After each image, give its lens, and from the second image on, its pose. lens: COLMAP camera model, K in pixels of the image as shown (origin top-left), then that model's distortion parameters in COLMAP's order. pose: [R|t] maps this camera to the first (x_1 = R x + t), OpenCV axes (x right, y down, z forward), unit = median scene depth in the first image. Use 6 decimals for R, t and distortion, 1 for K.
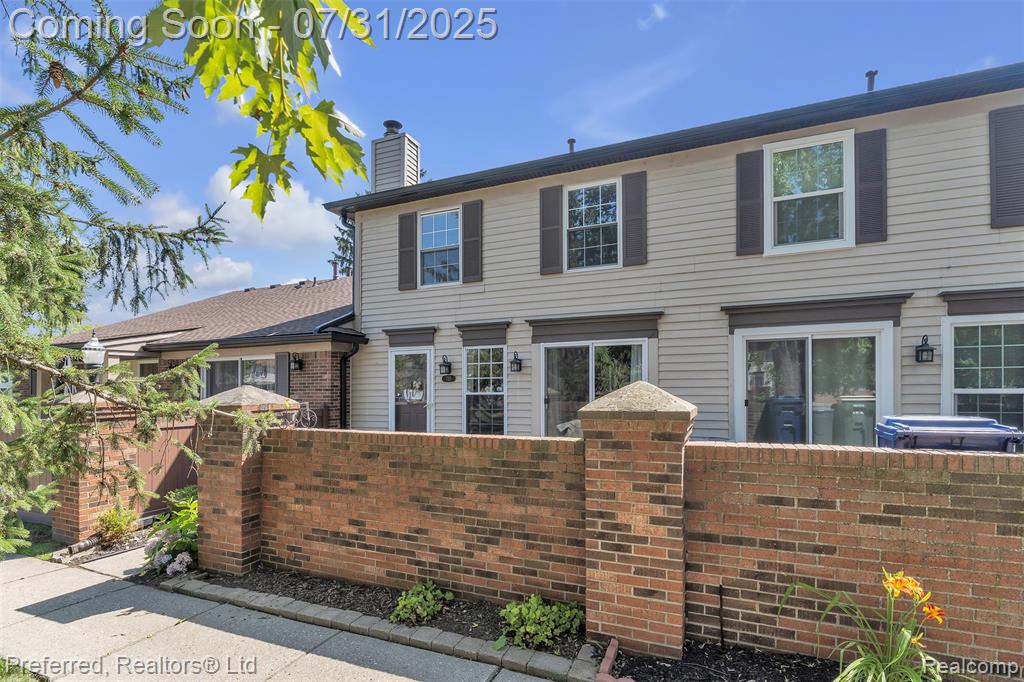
lens RADIAL K [[482.9, 0, 502.7], [0, 482.9, 384.3], [0, 0, 1]] dist [-0.010048, -0.000346]
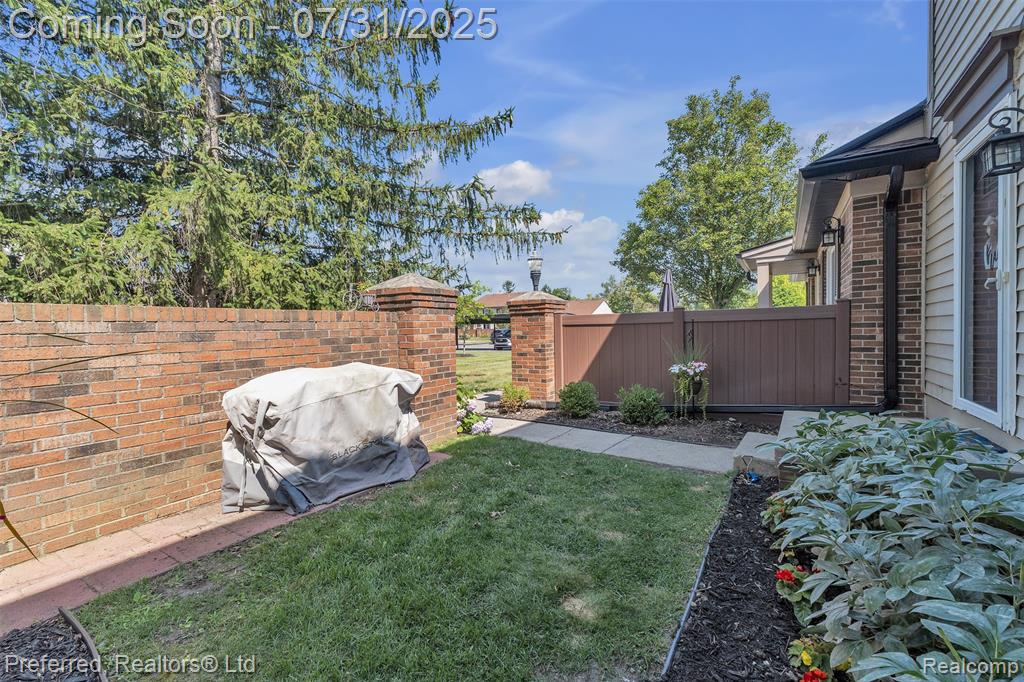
lens RADIAL K [[436.3, 0, 520.7], [0, 436.3, 335.0], [0, 0, 1]] dist [-0.001357, 0.000748]
pose [[-0.139809, 0.021252, -0.989950, 0.211903], [0.032942, 0.999316, 0.016801, 0.072779], [0.989630, -0.030262, -0.140413, 0.786255]]
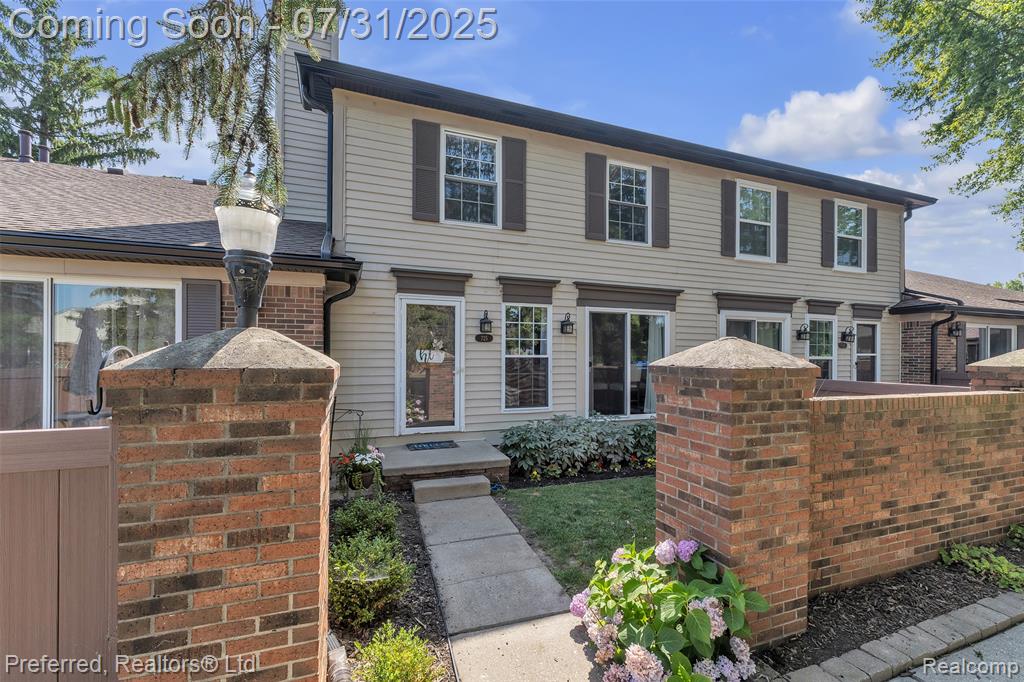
lens RADIAL K [[436.3, 0, 509.2], [0, 436.3, 352.7], [0, 0, 1]] dist [-0.001357, 0.000748]
pose [[0.721128, 0.017312, 0.692585, -0.658475], [-0.019062, 0.999805, -0.005144, 0.018250], [-0.692539, -0.009493, 0.721318, 0.453602]]
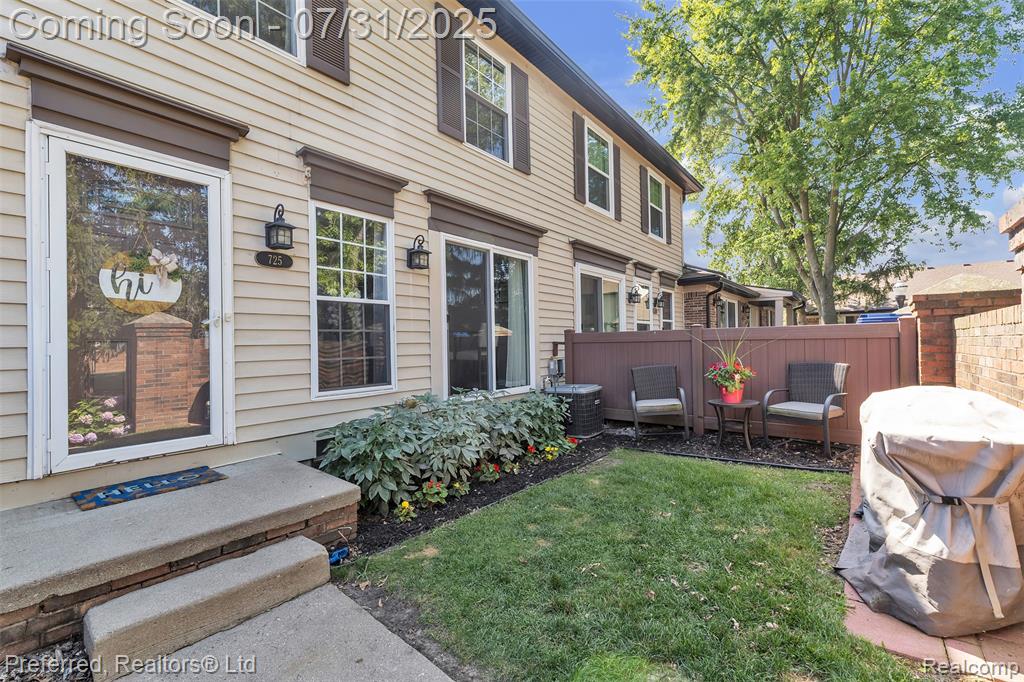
lens RADIAL K [[436.3, 0, 511.0], [0, 436.3, 339.3], [0, 0, 1]] dist [-0.001357, 0.000748]
pose [[0.266680, 0.015715, 0.963657, -0.472901], [0.003968, 0.999841, -0.017403, 0.074295], [-0.963777, 0.008465, 0.266575, 0.742944]]
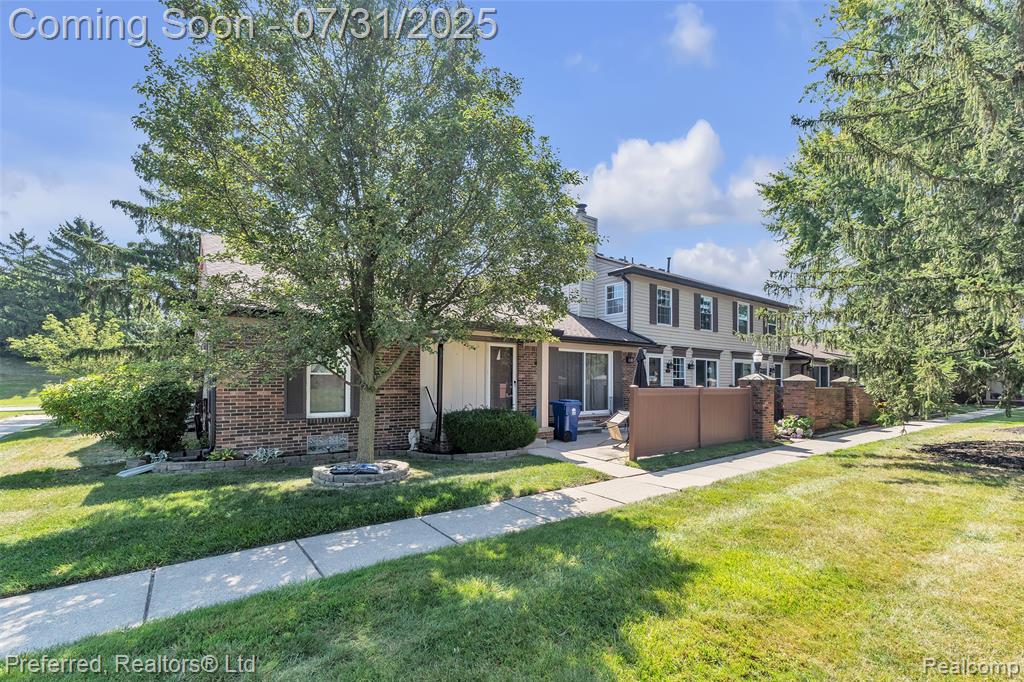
lens RADIAL K [[436.3, 0, 500.4], [0, 436.3, 378.9], [0, 0, 1]] dist [-0.001357, 0.000748]
pose [[0.526889, 0.016114, 0.849781, -2.256979], [-0.020258, 0.999774, -0.006398, 0.052376], [-0.849693, -0.013844, 0.527097, 0.674885]]
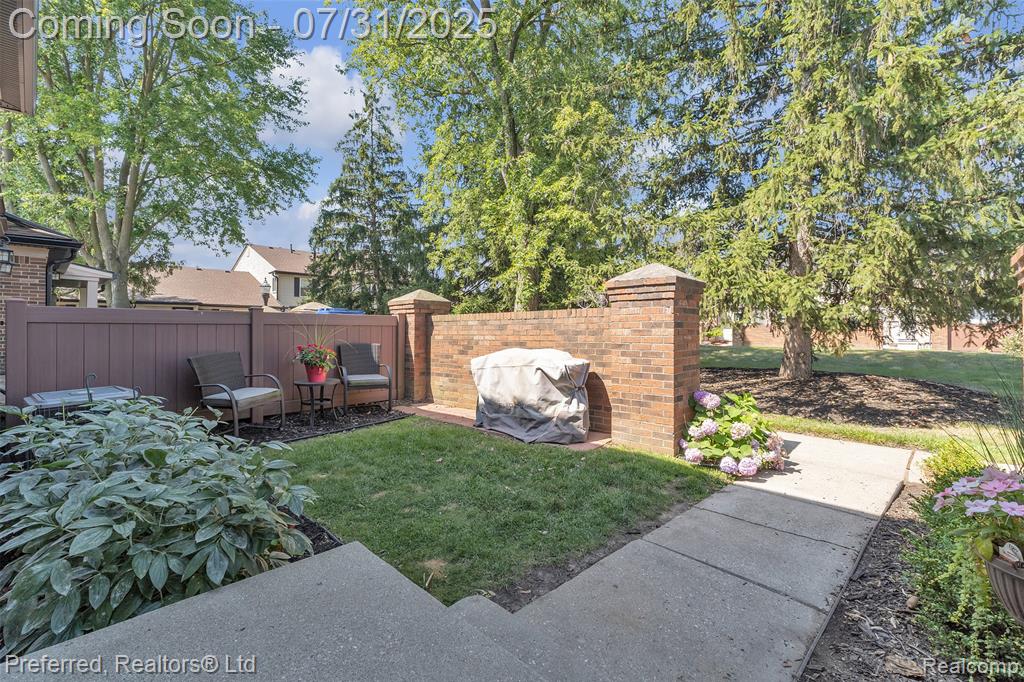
lens RADIAL K [[436.3, 0, 511.9], [0, 436.3, 336.0], [0, 0, 1]] dist [-0.001357, 0.000748]
pose [[-0.941239, 0.003826, 0.337718, -0.320837], [0.004270, 0.999991, 0.000571, 0.083973], [-0.337713, 0.001980, -0.941247, 1.108501]]
